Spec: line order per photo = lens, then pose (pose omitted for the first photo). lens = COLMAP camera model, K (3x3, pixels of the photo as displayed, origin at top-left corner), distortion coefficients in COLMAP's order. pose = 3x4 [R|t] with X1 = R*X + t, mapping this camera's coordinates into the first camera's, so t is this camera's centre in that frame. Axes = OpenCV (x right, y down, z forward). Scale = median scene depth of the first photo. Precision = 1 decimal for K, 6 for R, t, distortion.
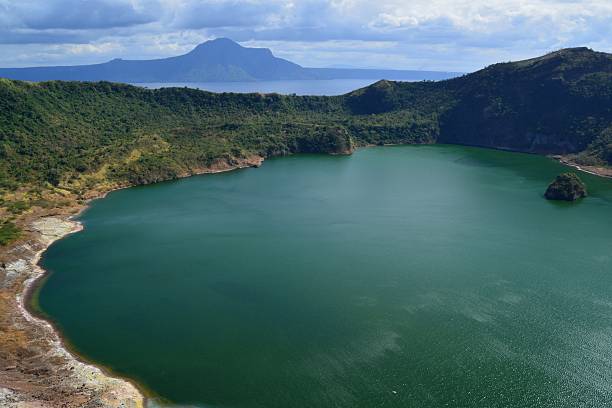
lens RADIAL K [[522.6, 0, 329.1], [0, 522.6, 206.2], [0, 0, 1]] dist [-0.172970, 0.134302]
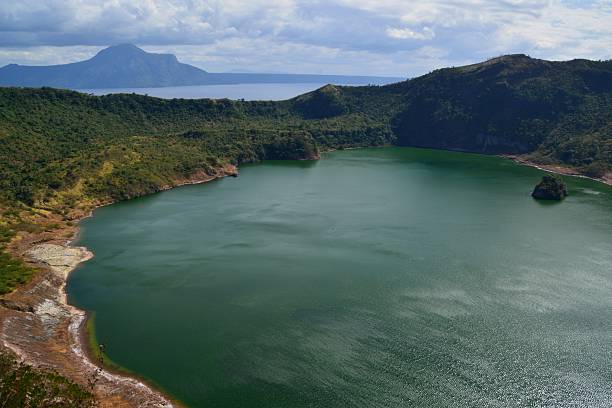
lens RADIAL K [[504.3, 0, 319.3], [0, 504.3, 209.5], [0, 0, 1]] dist [-0.177886, 0.138906]
pose [[0.983518, -0.042822, 0.175666, -0.130850], [0.041654, 0.999079, 0.010331, -0.014434], [-0.175946, -0.002844, 0.984396, 0.052880]]
